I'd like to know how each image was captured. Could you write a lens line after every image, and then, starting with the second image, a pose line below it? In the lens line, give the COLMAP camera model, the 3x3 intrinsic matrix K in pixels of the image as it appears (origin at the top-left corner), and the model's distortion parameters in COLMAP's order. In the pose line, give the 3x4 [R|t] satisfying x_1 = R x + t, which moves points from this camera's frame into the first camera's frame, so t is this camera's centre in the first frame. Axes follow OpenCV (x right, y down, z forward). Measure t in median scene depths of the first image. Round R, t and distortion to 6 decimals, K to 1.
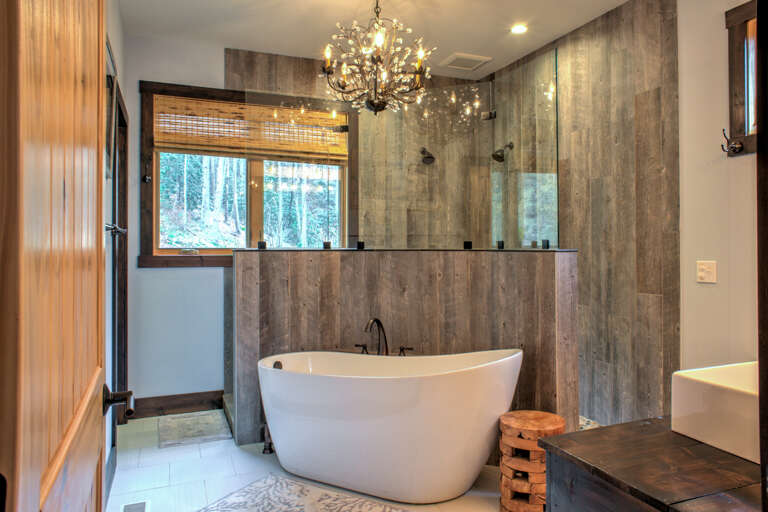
lens RADIAL K [[520.2, 0, 386.2], [0, 520.2, 248.4], [0, 0, 1]] dist [-0.004944, 0.002644]
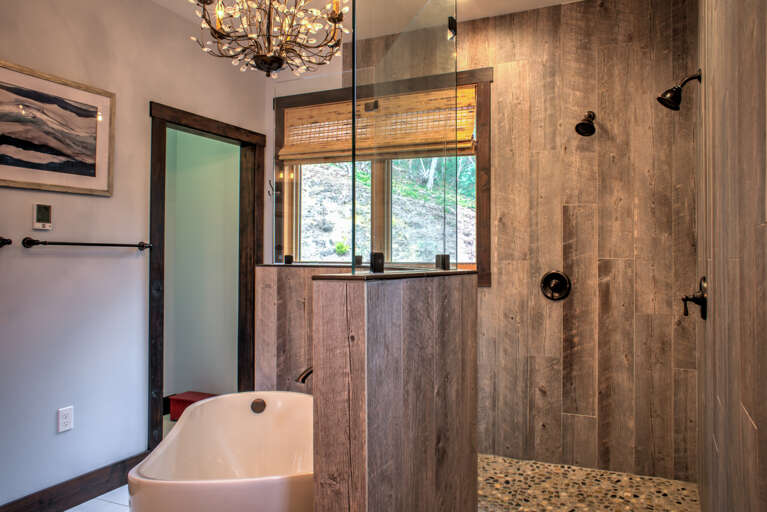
lens RADIAL K [[519.6, 0, 383.3], [0, 519.6, 260.5], [0, 0, 1]] dist [-0.004944, 0.002644]
pose [[0.727916, 0.007063, -0.685630, 0.375216], [-0.007114, 0.999971, 0.002749, -0.006661], [0.685629, 0.002877, 0.727945, 0.393140]]
